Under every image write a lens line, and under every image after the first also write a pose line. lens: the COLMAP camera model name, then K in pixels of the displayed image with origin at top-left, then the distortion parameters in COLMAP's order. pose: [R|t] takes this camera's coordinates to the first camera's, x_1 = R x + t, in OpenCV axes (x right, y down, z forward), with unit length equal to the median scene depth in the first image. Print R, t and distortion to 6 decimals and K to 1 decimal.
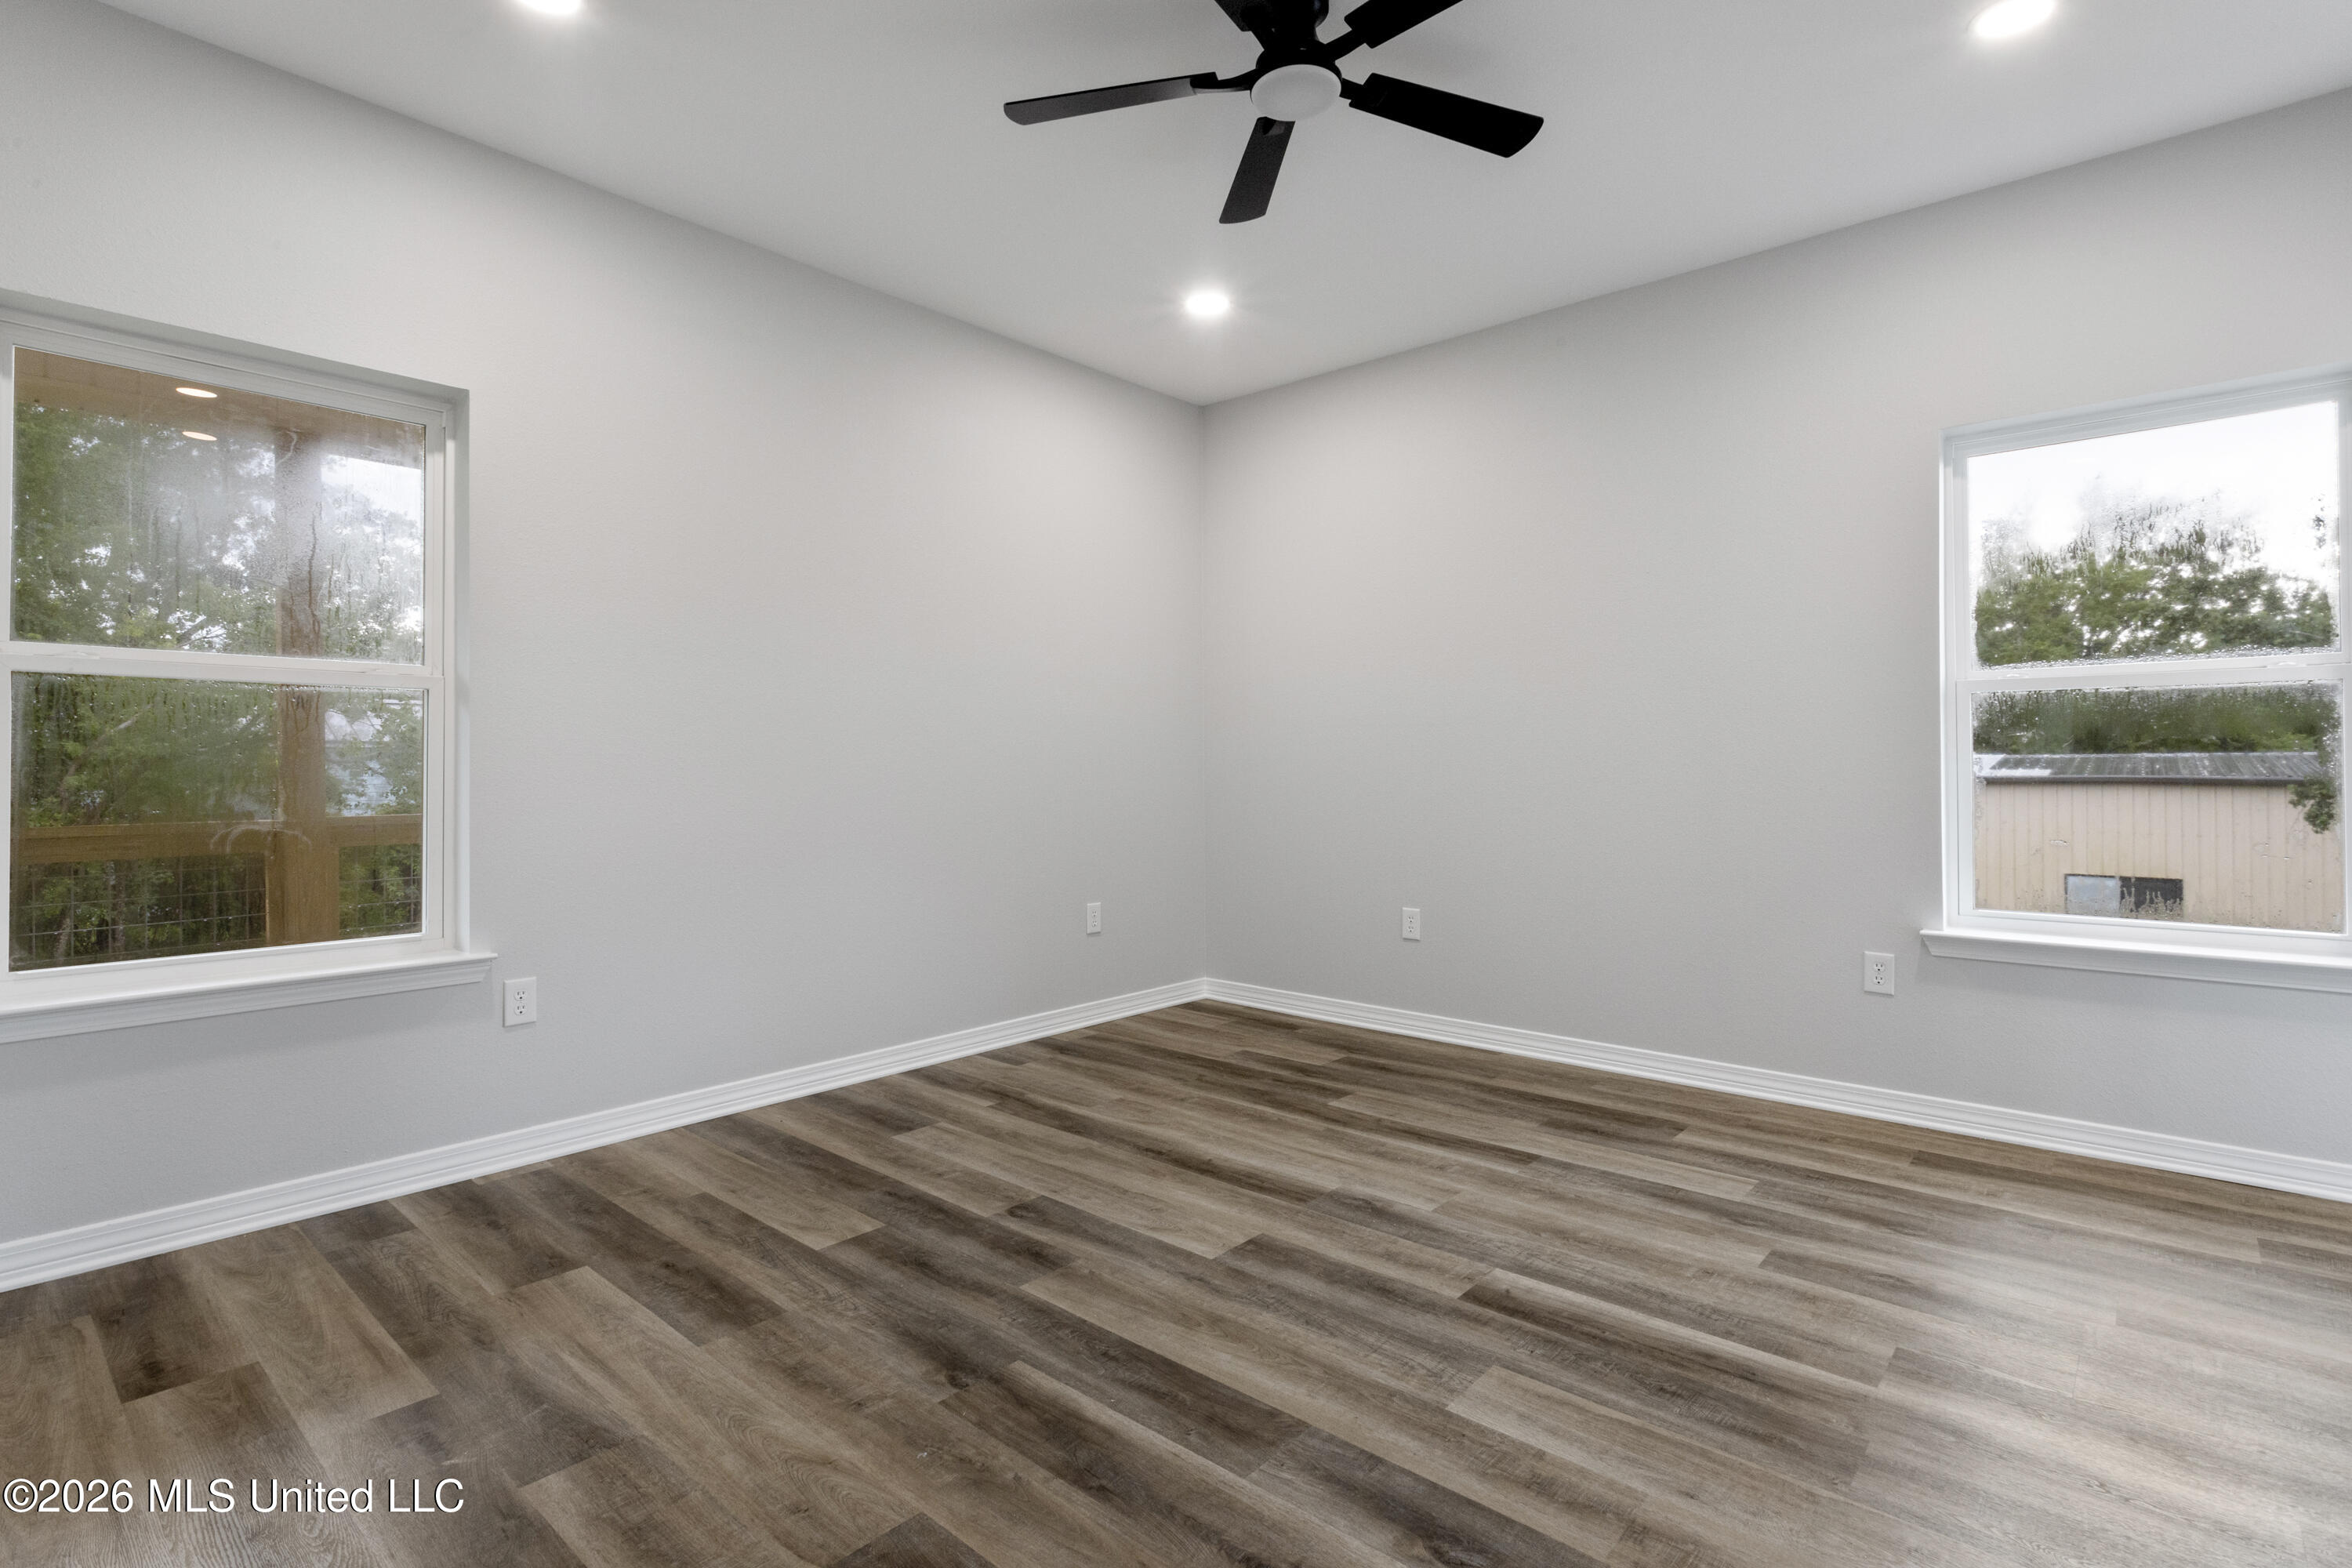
lens RADIAL K [[1114.5, 0, 1179.7], [0, 1114.5, 767.9], [0, 0, 1]] dist [0.003456, 0.002347]
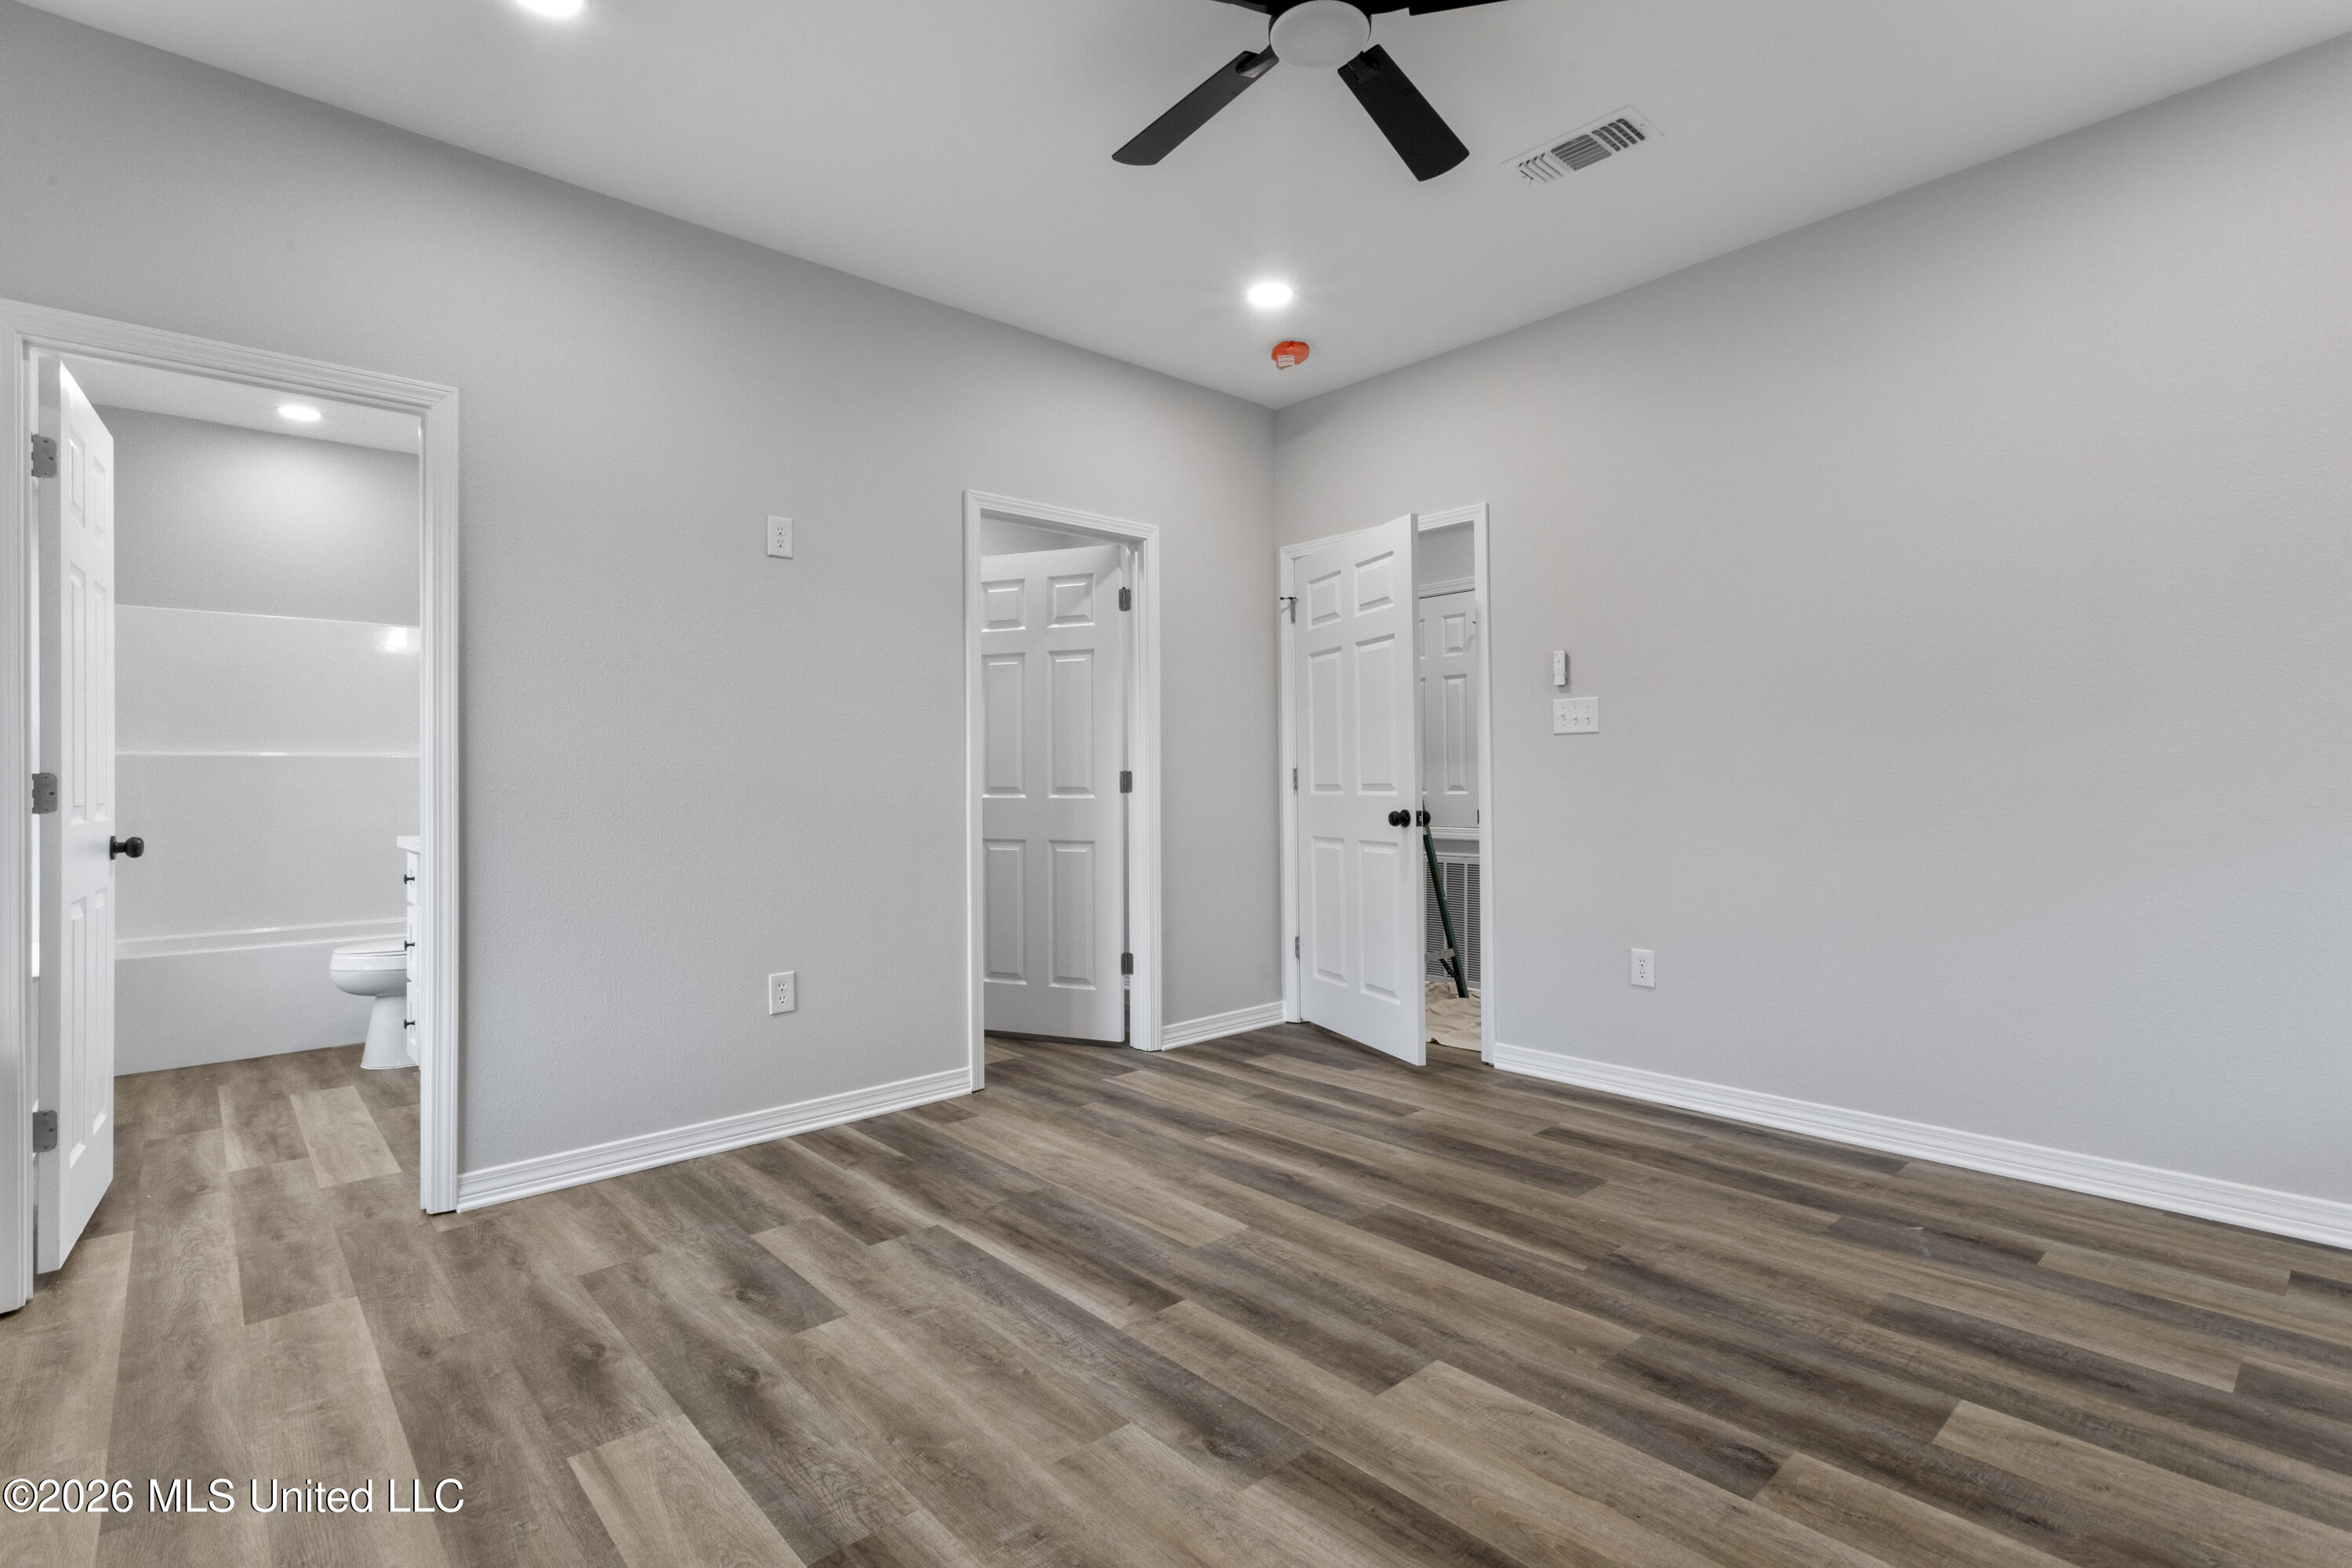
lens RADIAL K [[1114.5, 0, 1173.9], [0, 1114.5, 769.4], [0, 0, 1]] dist [0.003456, 0.002347]
pose [[-0.993492, 0.014377, 0.112992, 0.133323], [0.013826, 0.999888, -0.005657, -0.007567], [-0.113060, -0.004058, -0.993580, 1.988923]]
